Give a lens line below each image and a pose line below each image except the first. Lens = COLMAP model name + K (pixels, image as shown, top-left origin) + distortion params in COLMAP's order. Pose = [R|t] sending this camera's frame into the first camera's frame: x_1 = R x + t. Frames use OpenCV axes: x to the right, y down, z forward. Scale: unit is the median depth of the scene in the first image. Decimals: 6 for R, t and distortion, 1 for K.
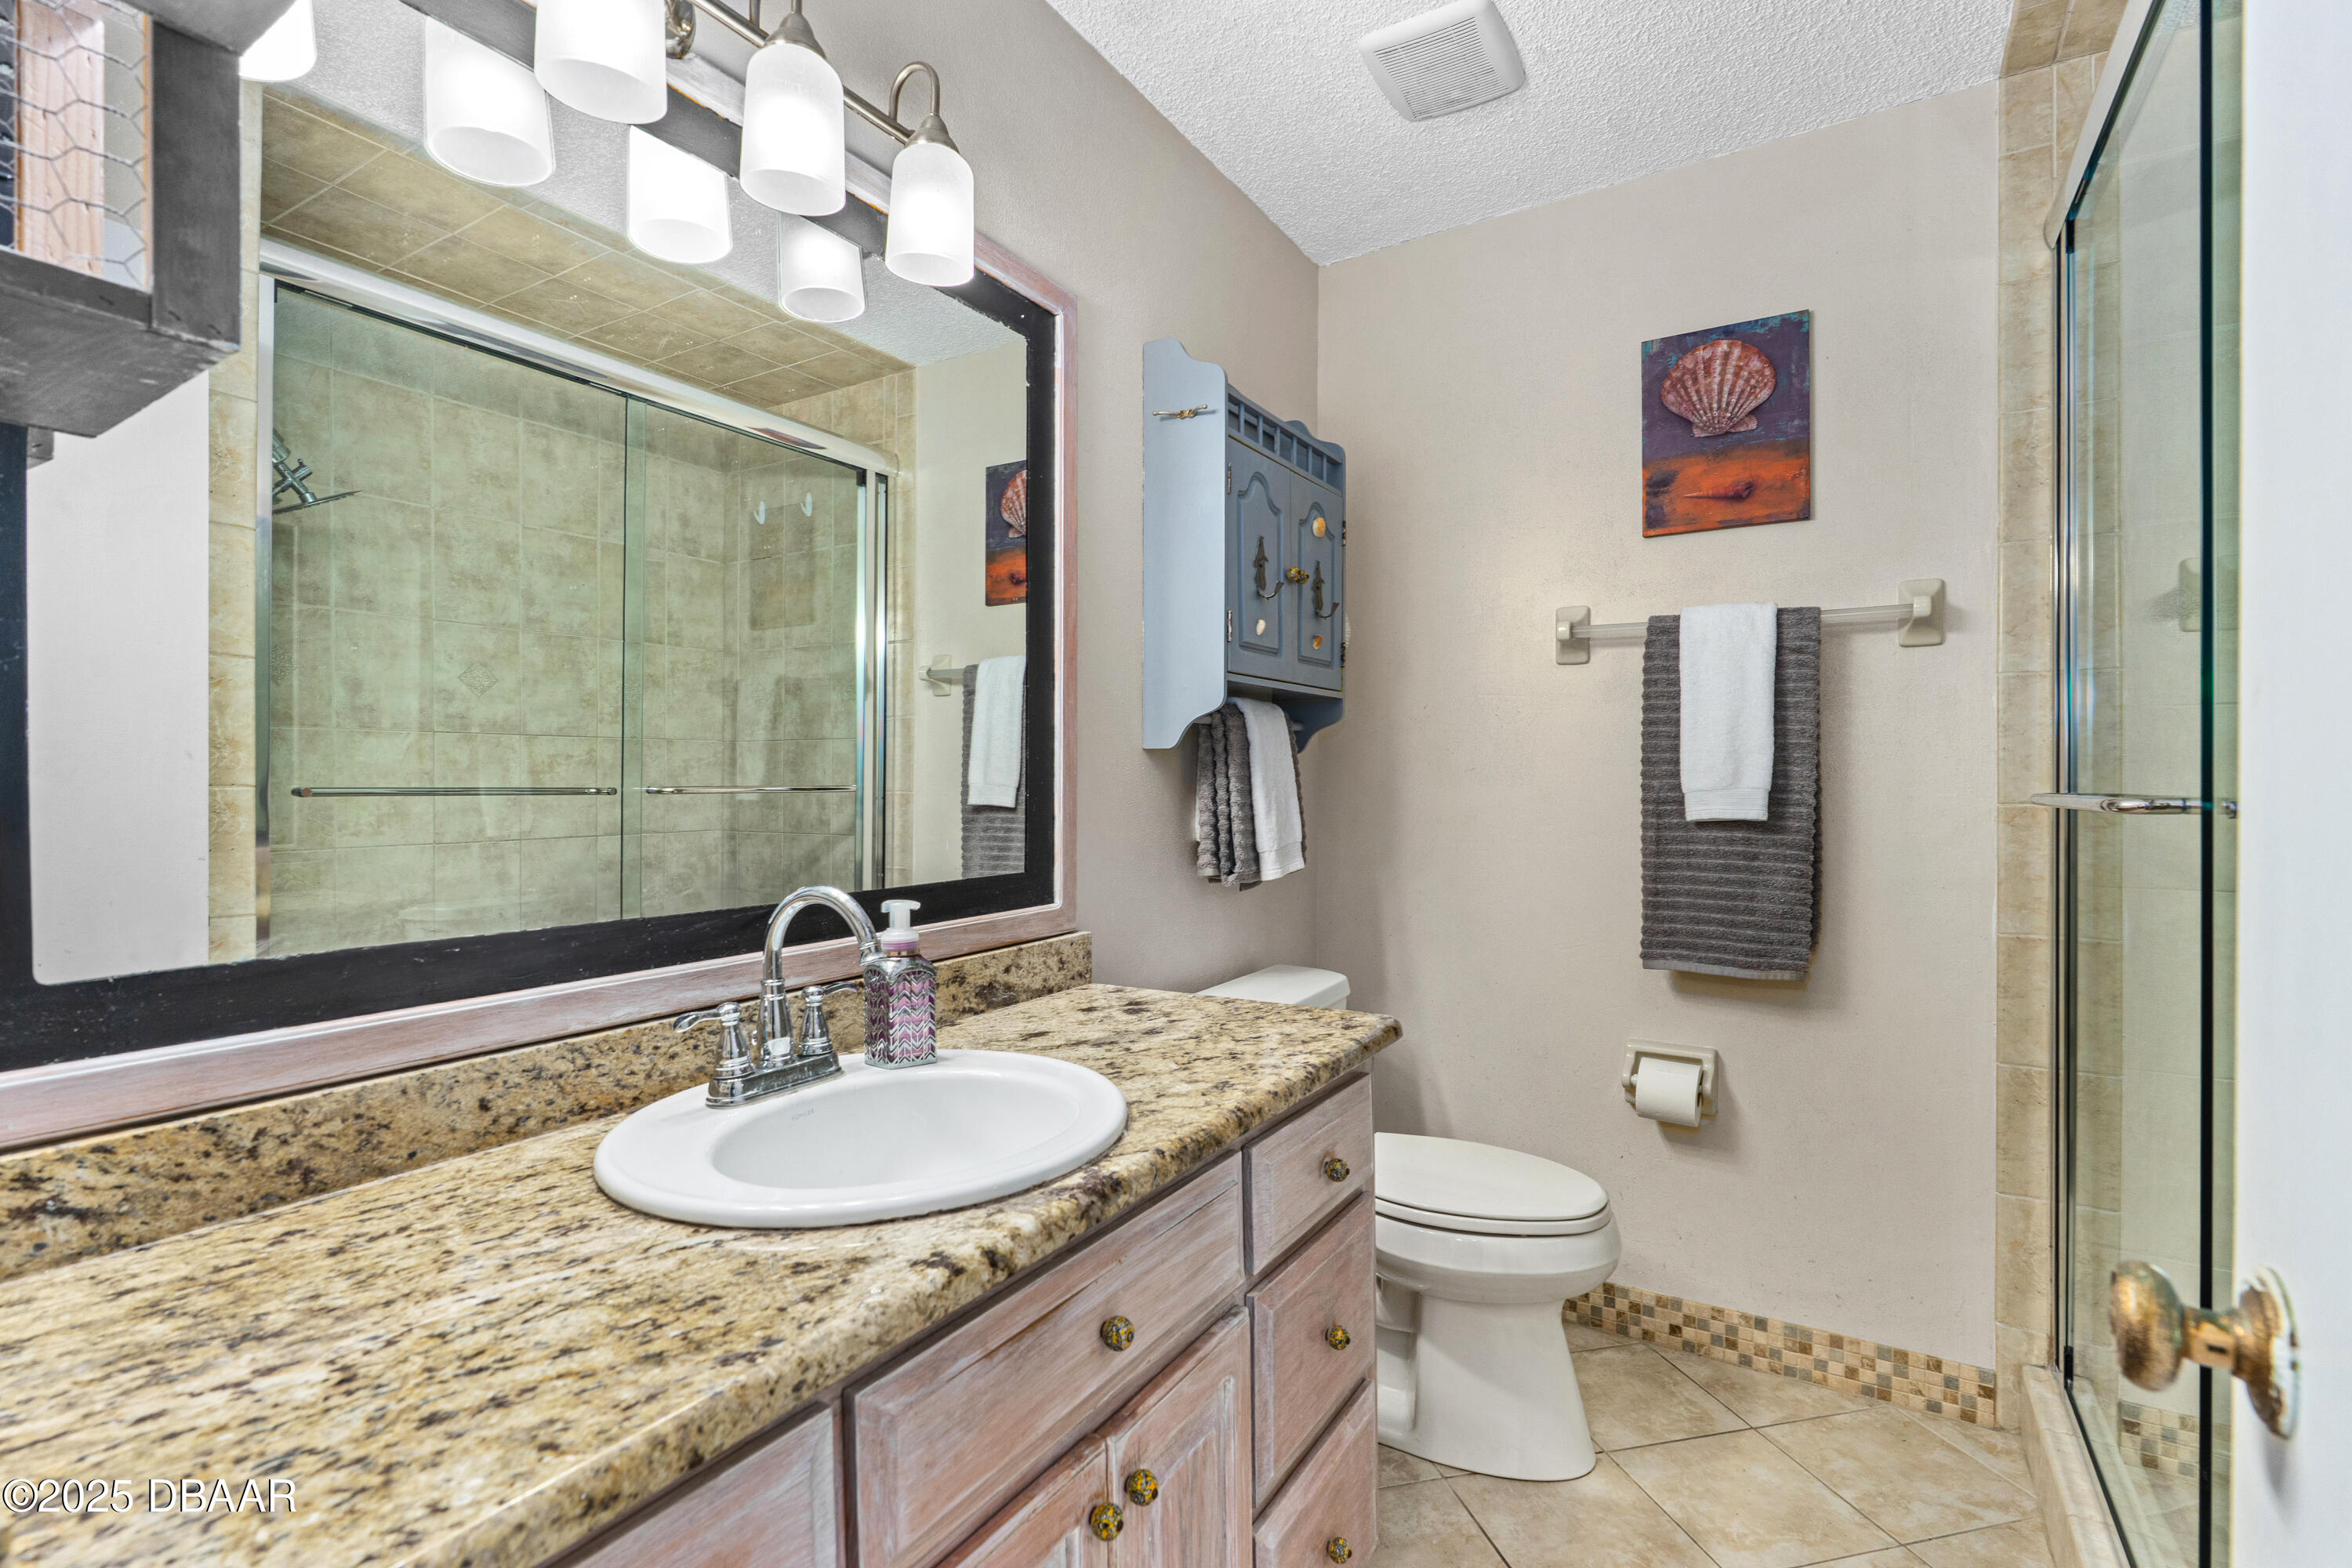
lens RADIAL K [[1085.9, 0, 1176.2], [0, 1085.9, 783.8], [0, 0, 1]] dist [-0.005824, 0.000026]
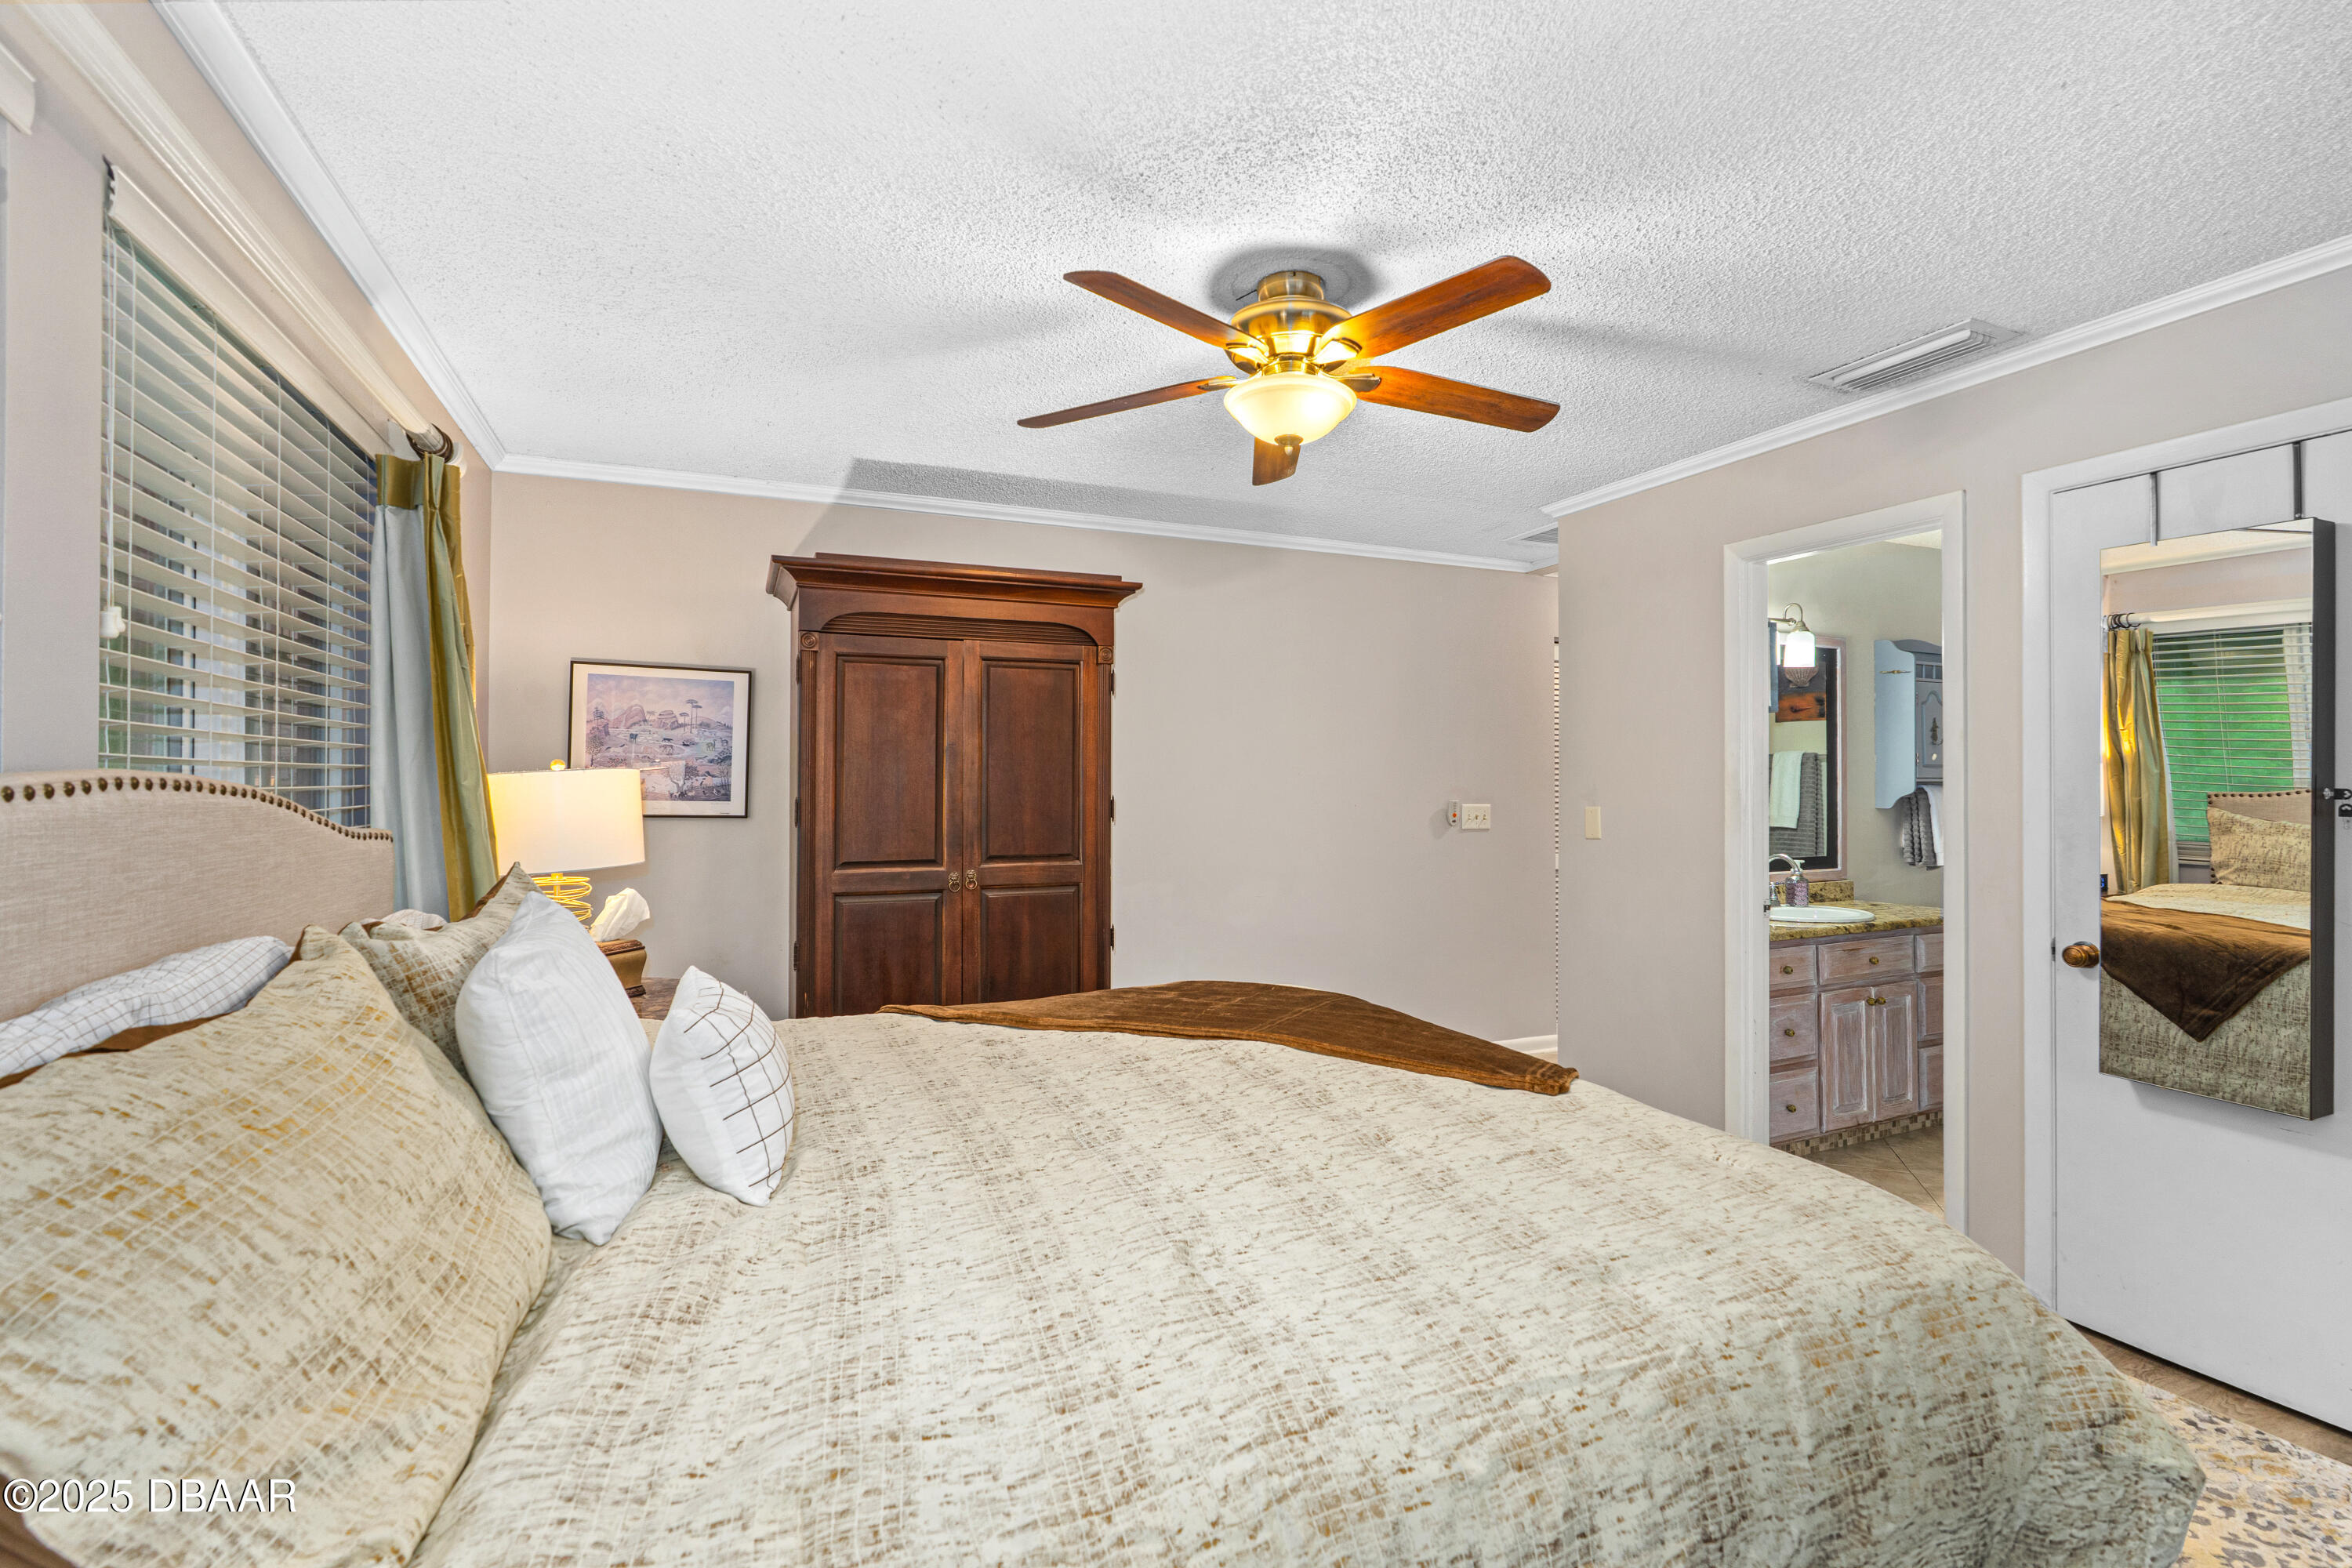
lens RADIAL K [[1085.9, 0, 1185.4], [0, 1085.9, 773.7], [0, 0, 1]] dist [-0.005824, 0.000026]
pose [[0.835904, -0.007132, -0.548830, 0.009501], [0.004896, 0.999973, -0.005537, -0.105422], [0.548854, 0.001941, 0.835916, -1.893222]]
